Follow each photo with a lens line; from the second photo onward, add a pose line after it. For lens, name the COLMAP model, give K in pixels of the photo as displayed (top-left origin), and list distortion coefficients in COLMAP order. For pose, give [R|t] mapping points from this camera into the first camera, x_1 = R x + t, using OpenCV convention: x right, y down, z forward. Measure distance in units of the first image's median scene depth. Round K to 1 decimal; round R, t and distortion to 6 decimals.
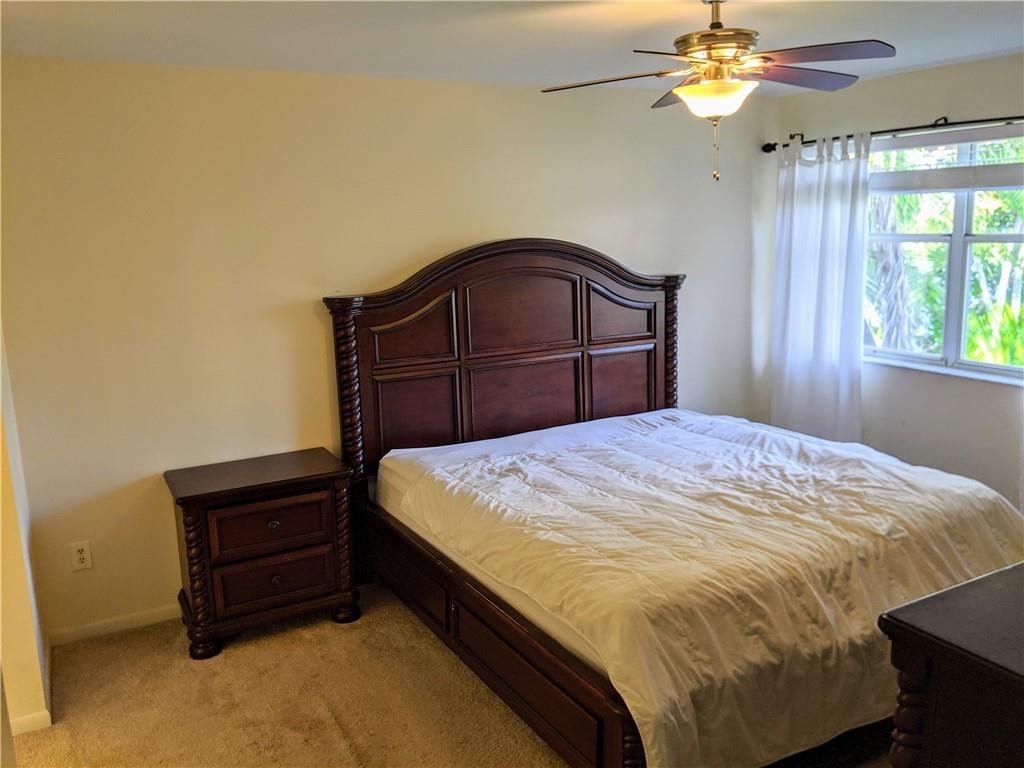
lens RADIAL K [[829.8, 0, 510.3], [0, 829.8, 386.9], [0, 0, 1]] dist [0.048111, -0.087061]
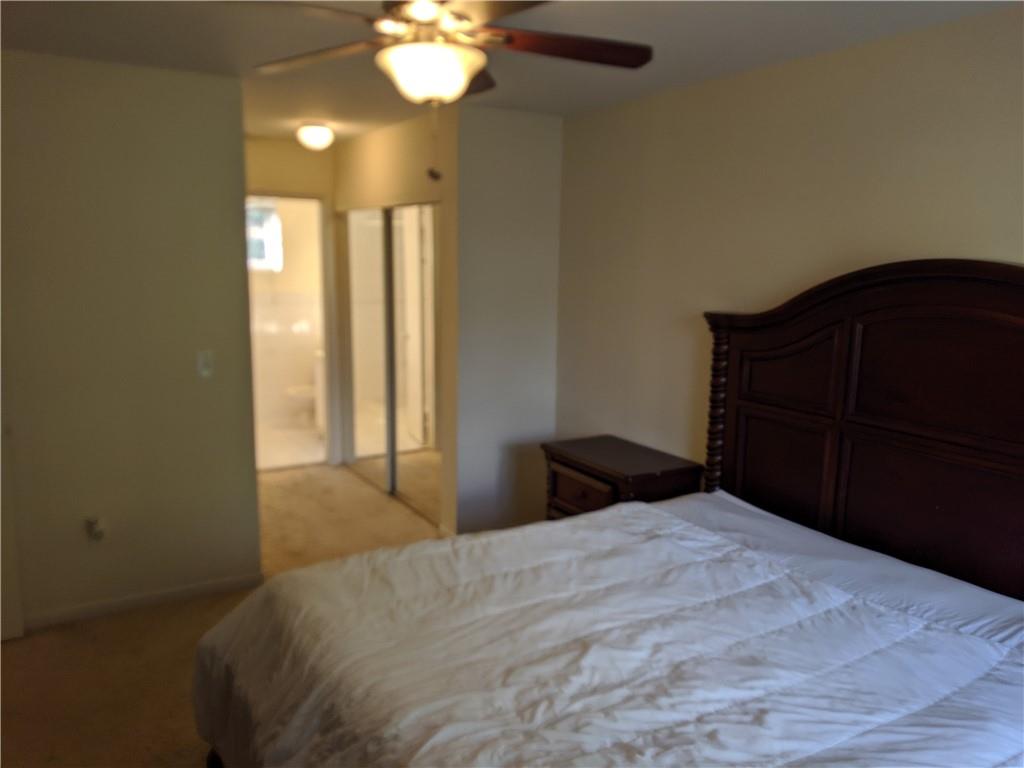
lens RADIAL K [[829.8, 0, 509.6], [0, 829.8, 382.6], [0, 0, 1]] dist [0.048111, -0.087061]
pose [[0.021318, 0.189081, -0.981730, 0.764867], [-0.194779, 0.963923, 0.181422, -0.165438], [0.980615, 0.187353, 0.057378, 0.761549]]
